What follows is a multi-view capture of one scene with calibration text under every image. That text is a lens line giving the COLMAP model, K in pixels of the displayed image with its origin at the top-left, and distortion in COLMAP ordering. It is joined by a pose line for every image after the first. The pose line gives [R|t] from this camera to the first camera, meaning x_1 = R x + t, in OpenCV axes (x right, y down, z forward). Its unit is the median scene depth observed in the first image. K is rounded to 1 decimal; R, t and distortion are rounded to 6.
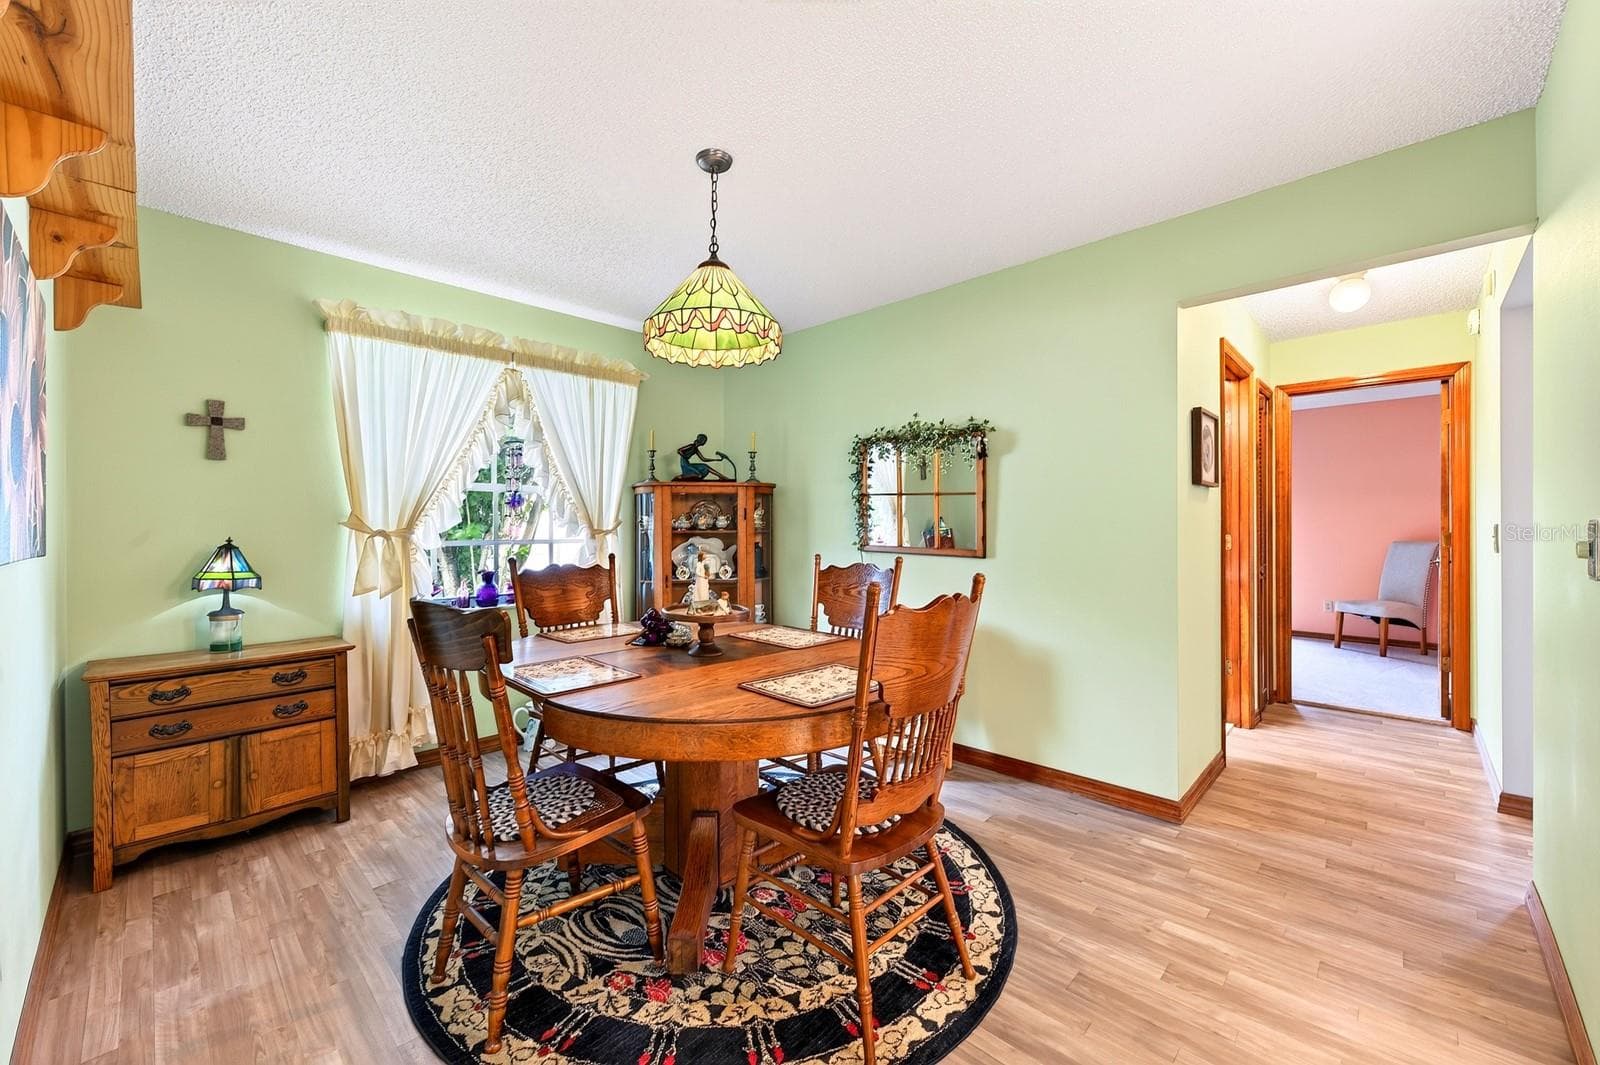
lens RADIAL K [[632.9, 0, 800.0], [0, 632.9, 532.5], [0, 0, 1]] dist [-0.001987, 0.000028]
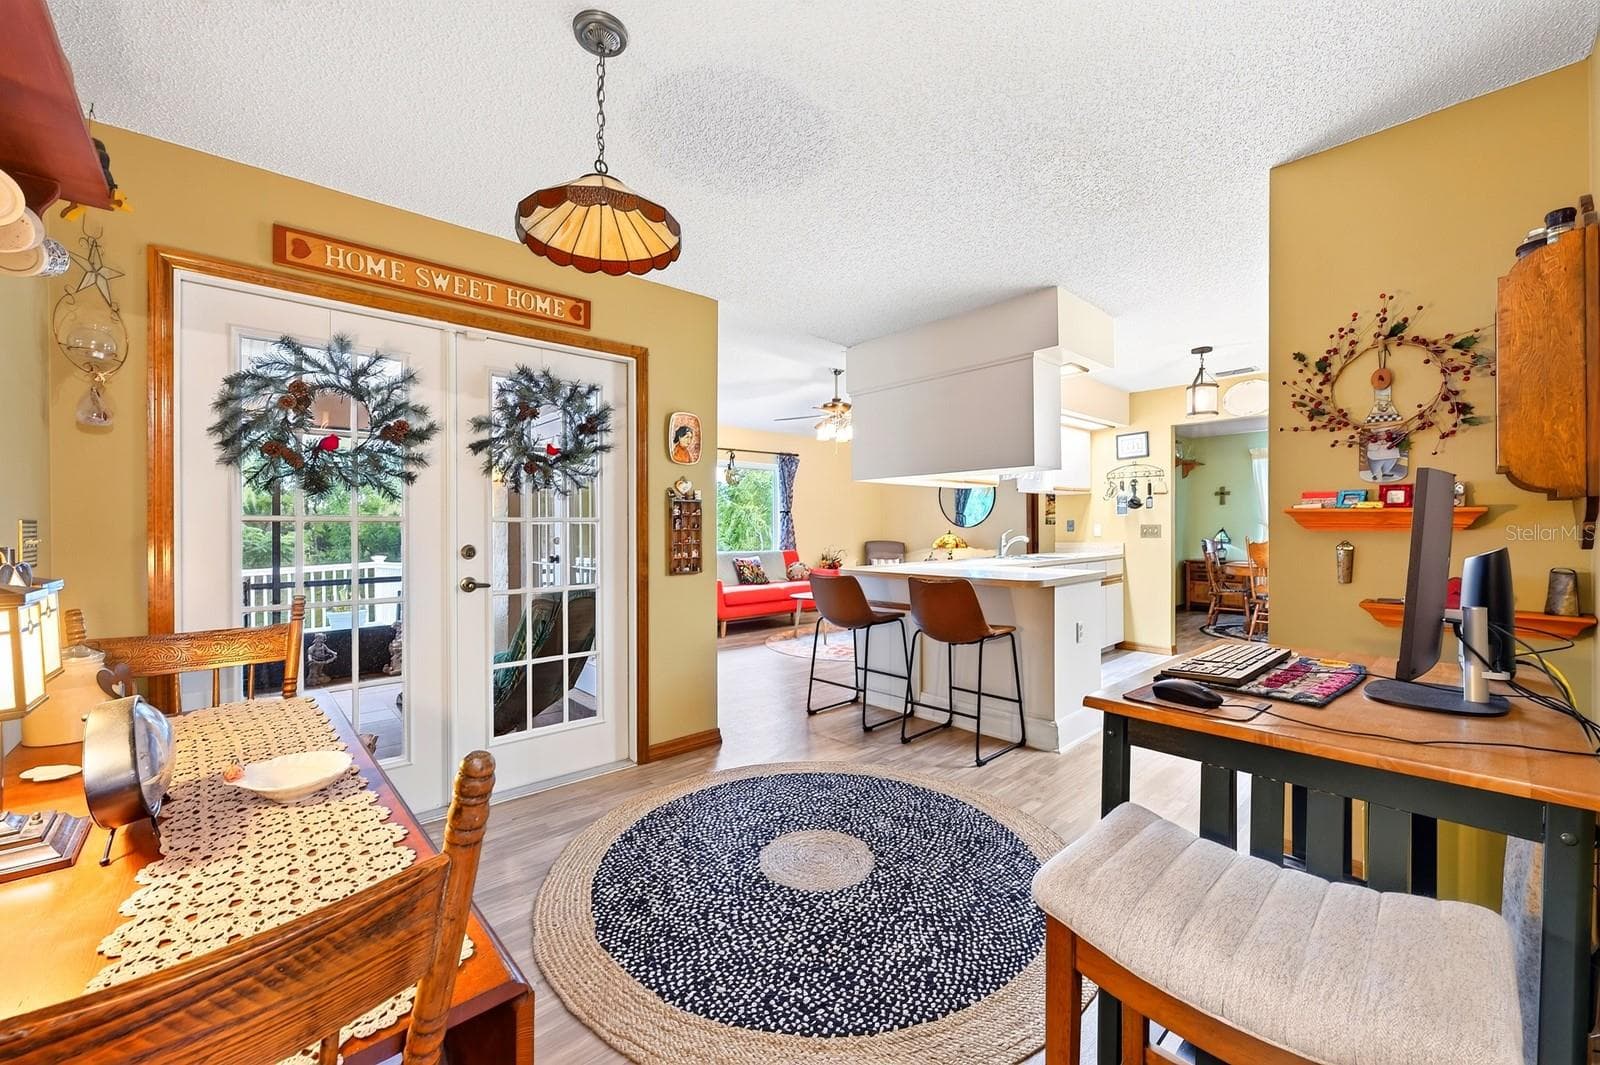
lens RADIAL K [[632.9, 0, 800.0], [0, 632.9, 532.5], [0, 0, 1]] dist [-0.001987, 0.000028]
pose [[-0.060737, 0.010634, -0.998097, 2.639439], [-0.005334, 0.999926, 0.010978, 0.010212], [0.998140, 0.005991, -0.060676, -1.076542]]
